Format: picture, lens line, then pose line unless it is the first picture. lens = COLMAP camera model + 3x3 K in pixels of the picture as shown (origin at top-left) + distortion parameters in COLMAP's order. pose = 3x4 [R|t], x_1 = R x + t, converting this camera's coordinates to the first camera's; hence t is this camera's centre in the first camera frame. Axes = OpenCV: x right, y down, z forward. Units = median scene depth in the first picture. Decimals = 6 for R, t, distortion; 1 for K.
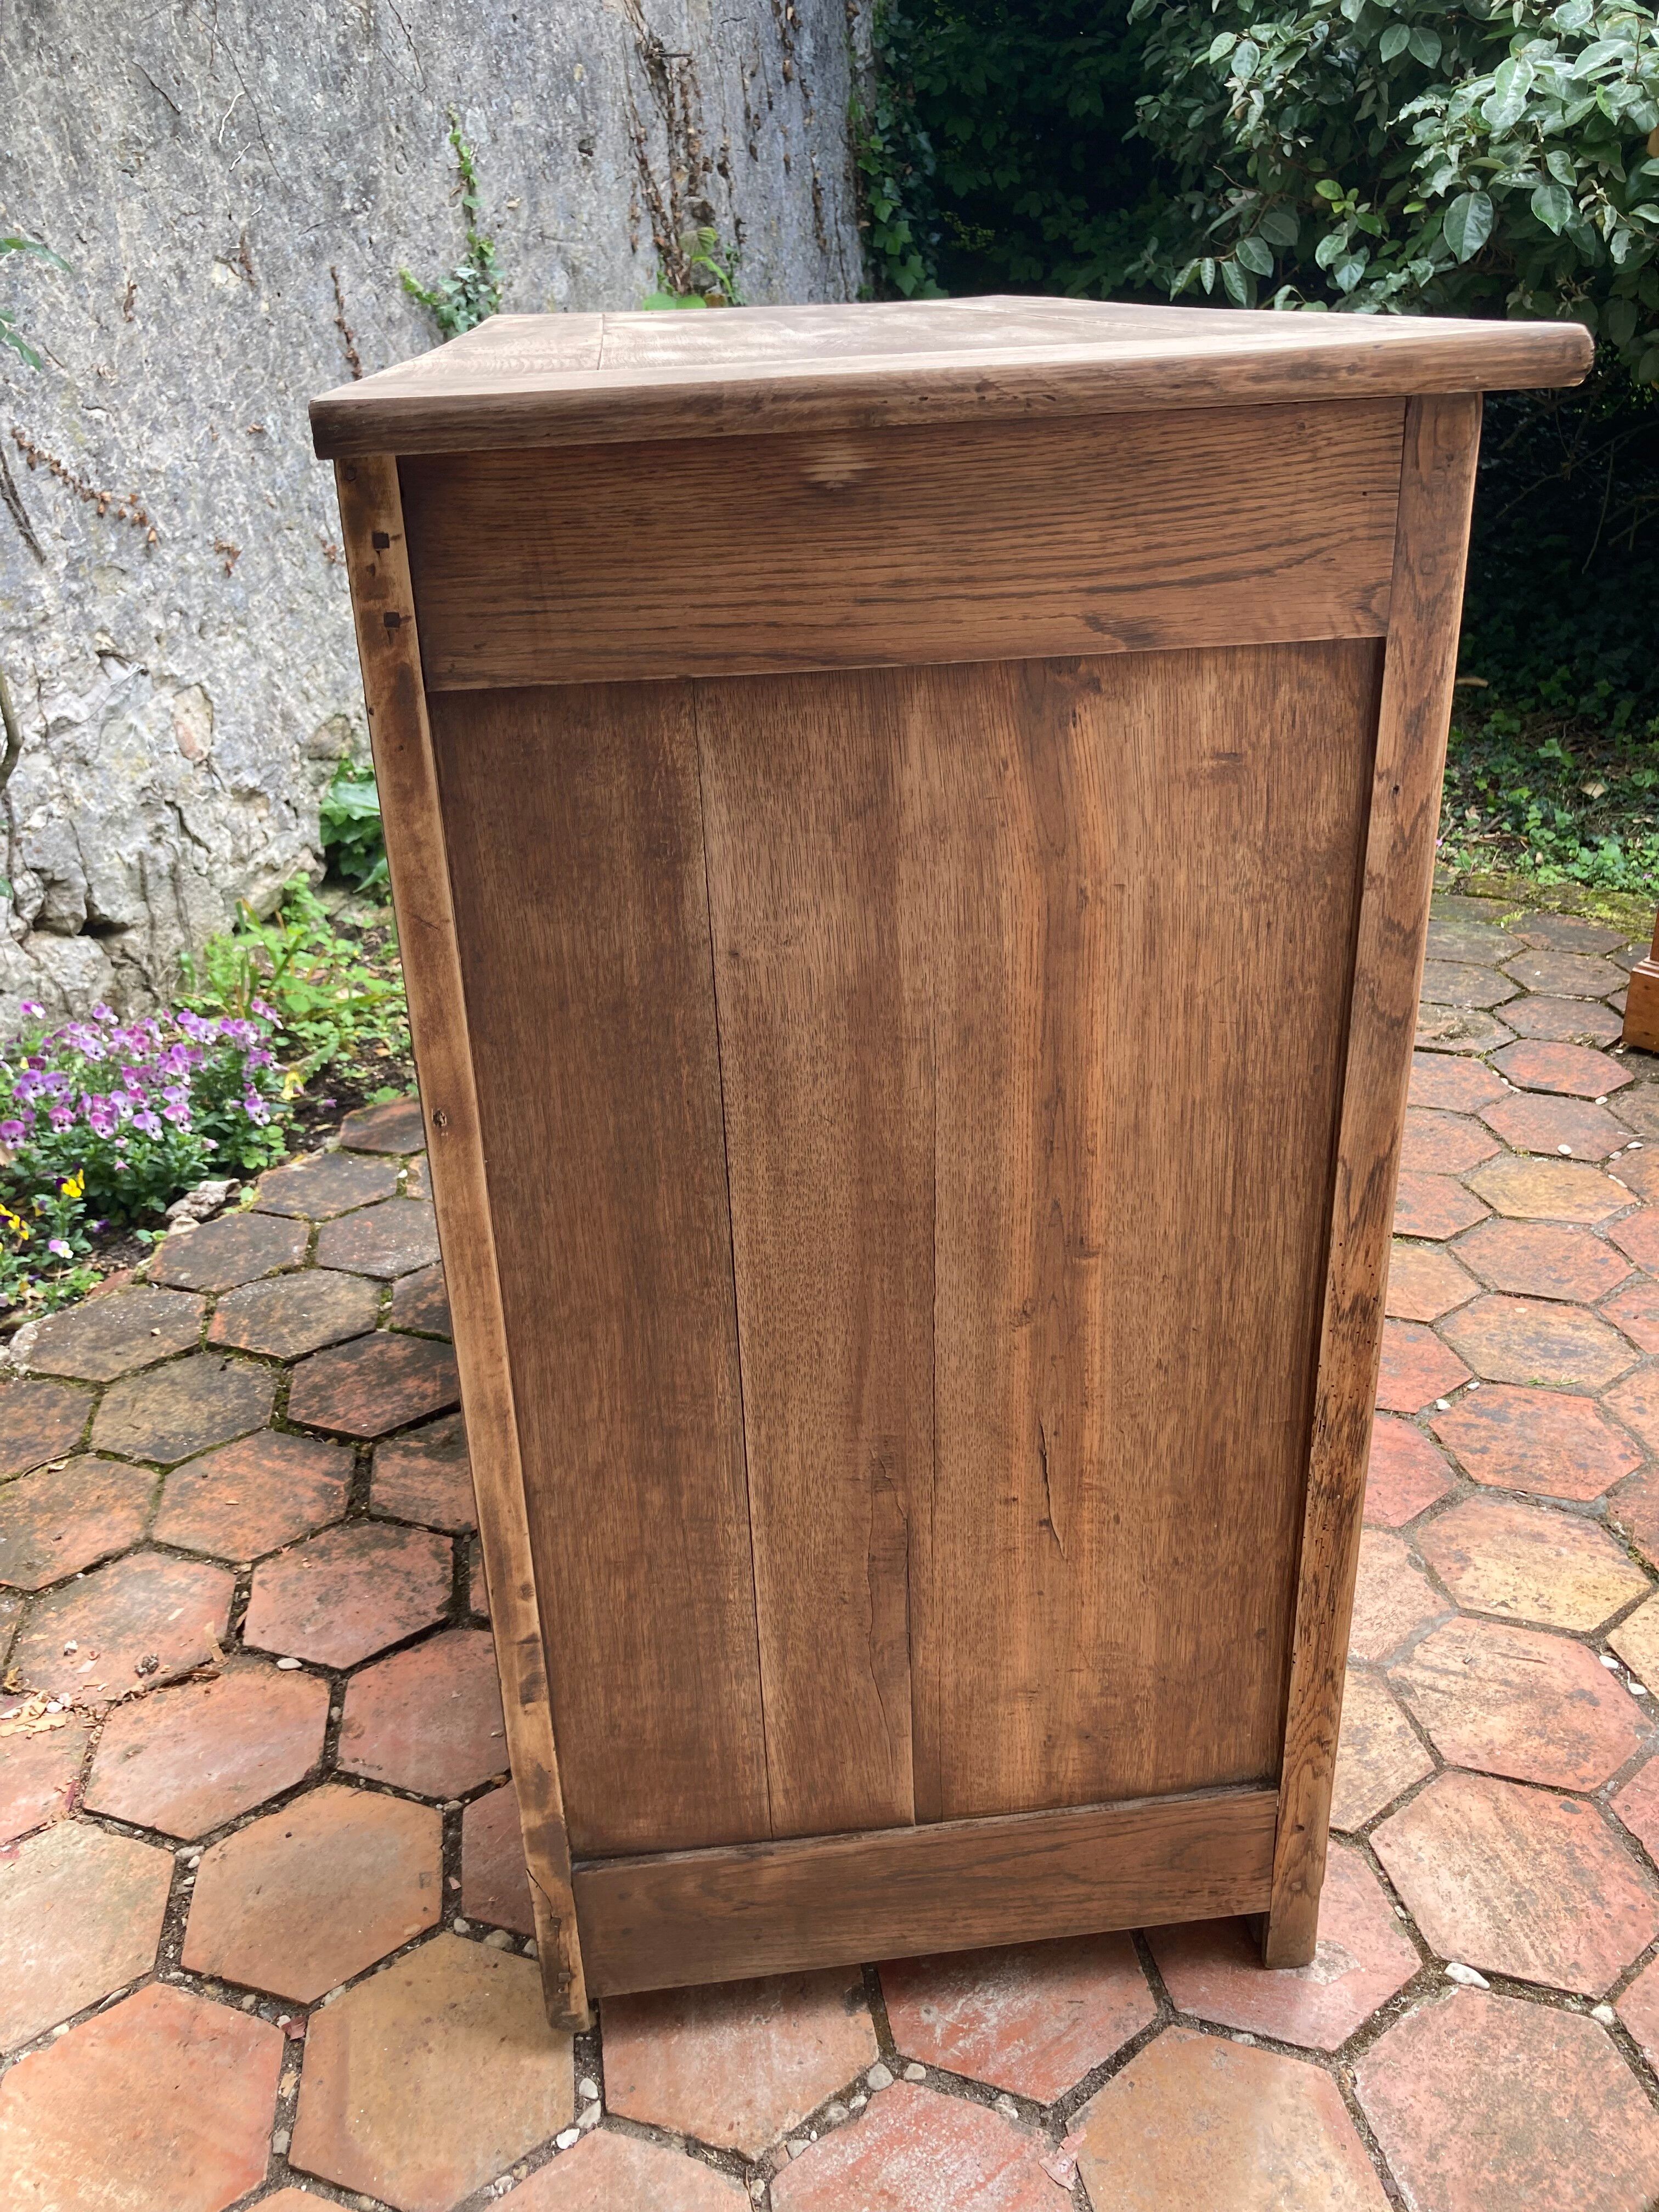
lens RADIAL K [[1805.1, 0, 799.5], [0, 1805.1, 1116.3], [0, 0, 1]] dist [0.020408, -0.036179]
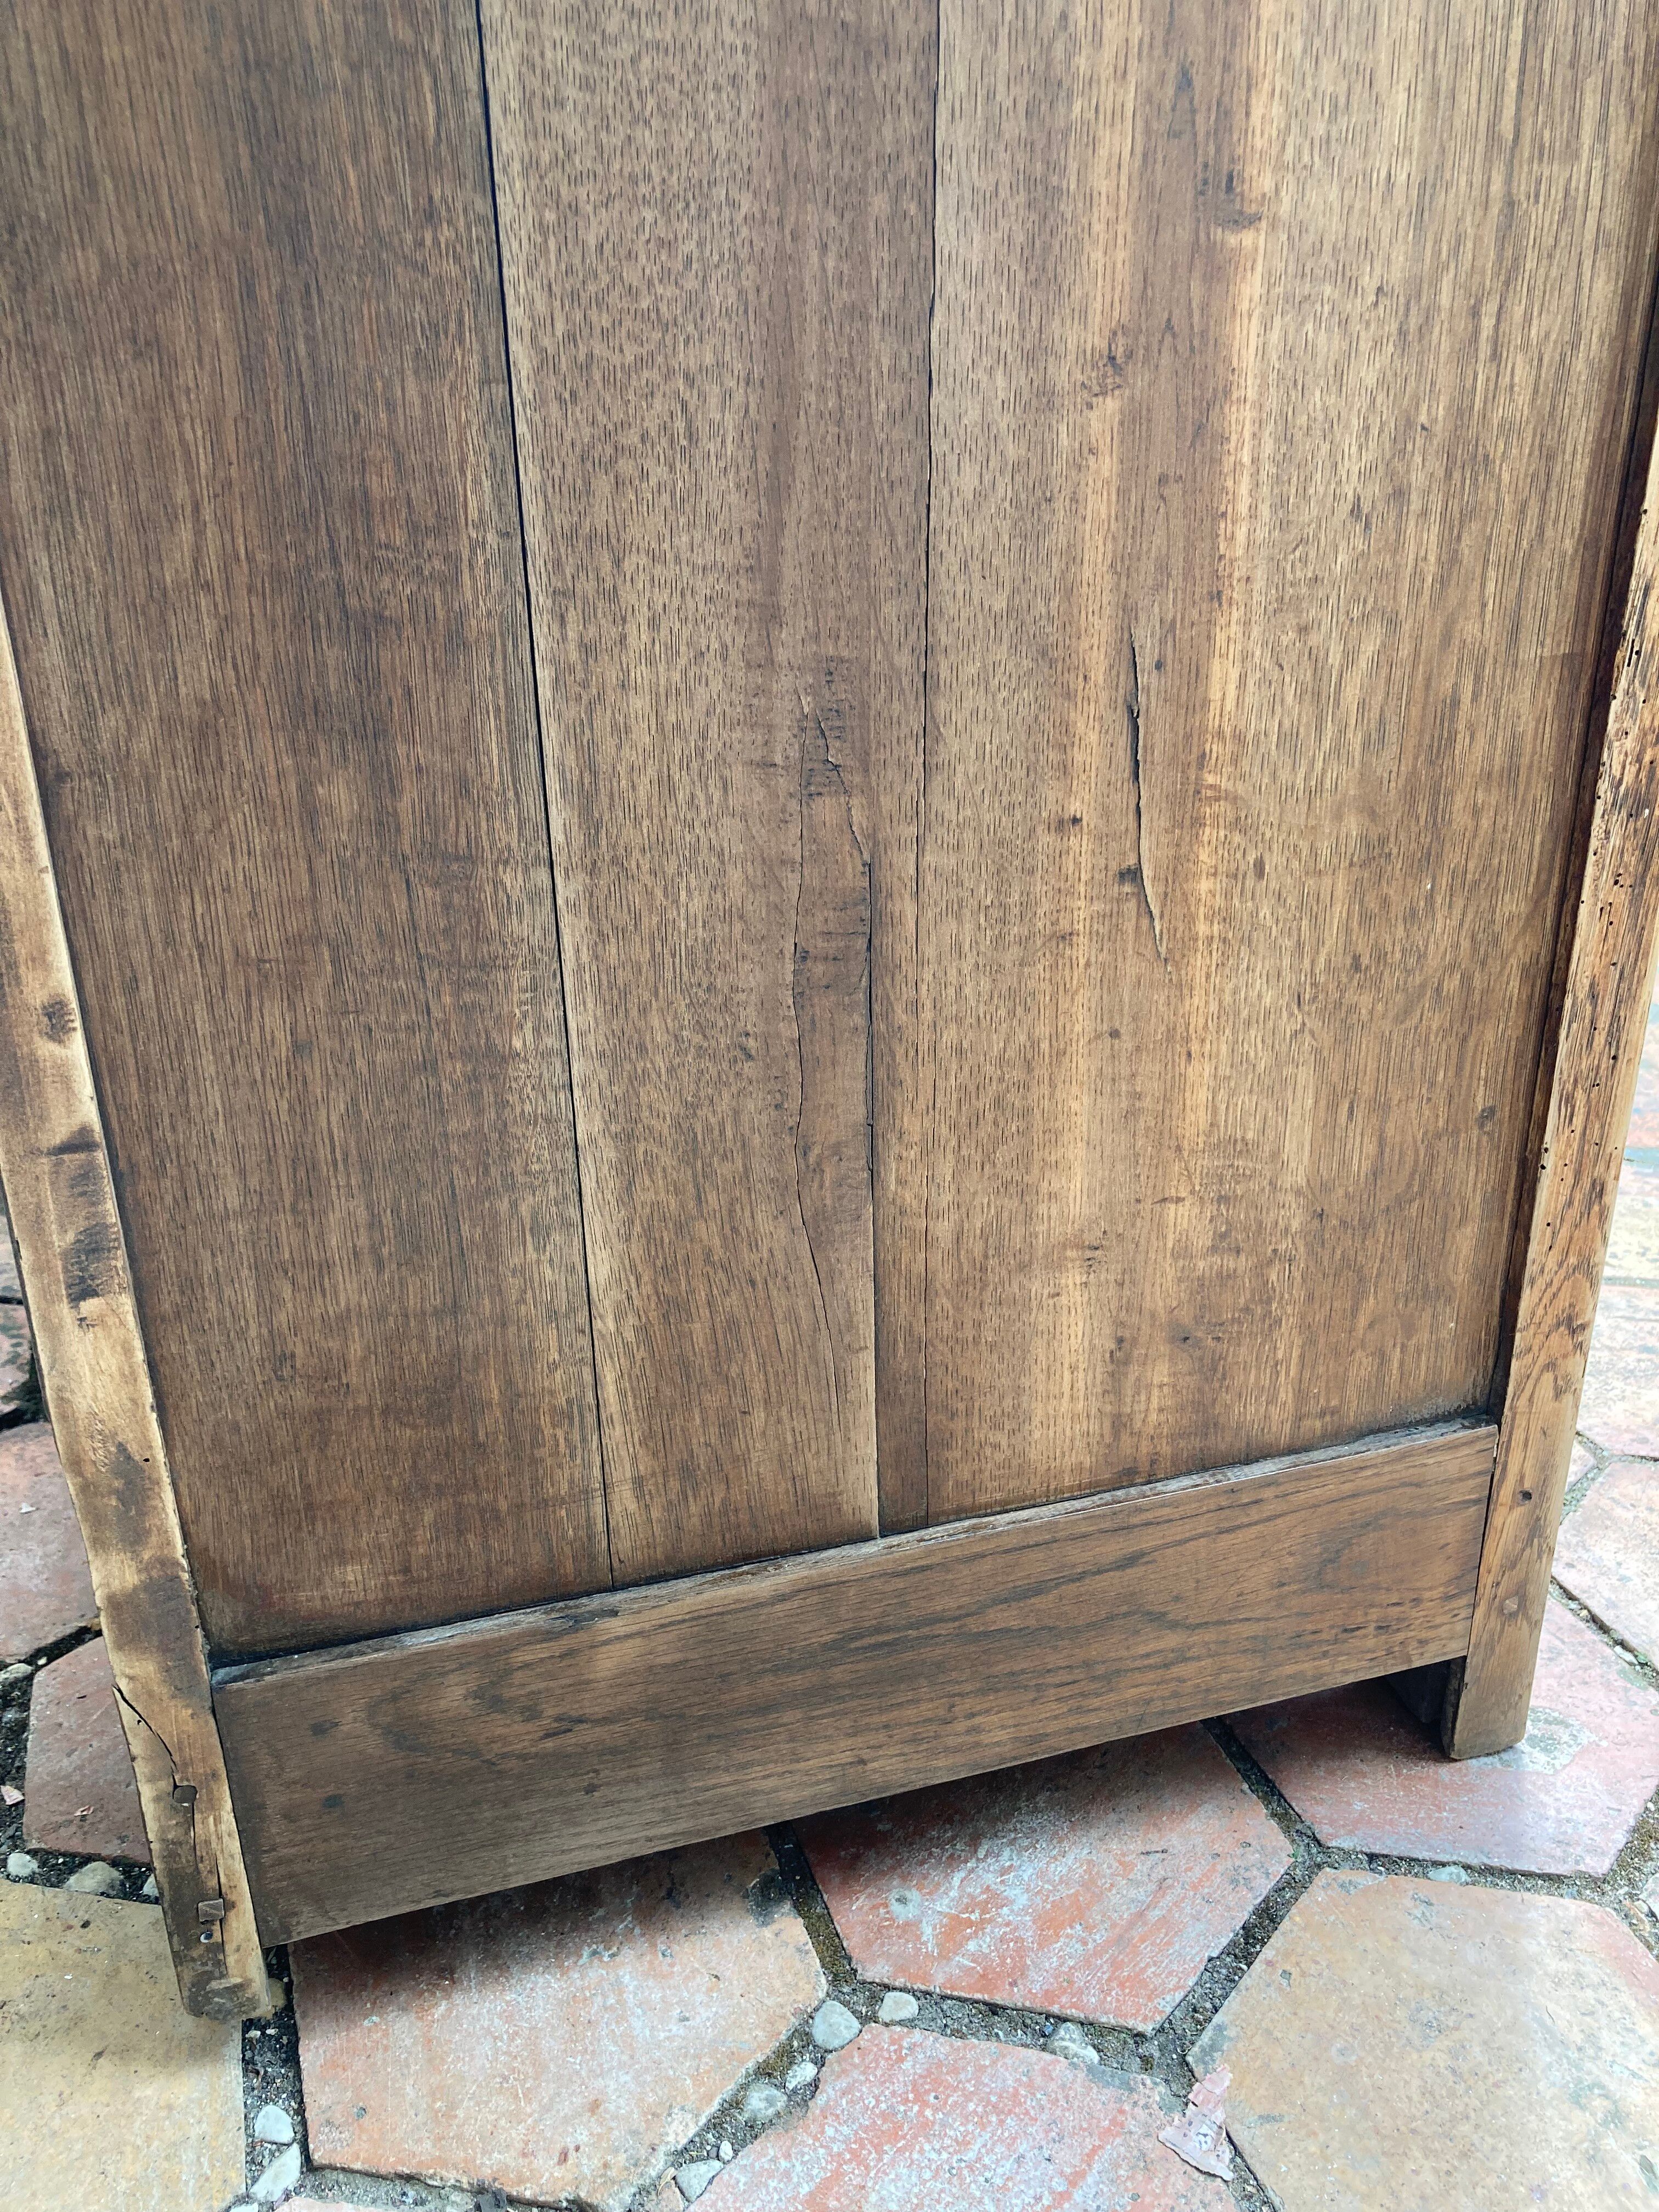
lens RADIAL K [[2113.6, 0, 890.7], [0, 2113.6, 931.8], [0, 0, 1]] dist [0.056474, -0.106154]
pose [[0.984170, -0.050681, 0.169828, -0.031425], [0.052620, 0.998591, -0.006930, 0.226242], [-0.169238, 0.015757, 0.985449, 0.394396]]
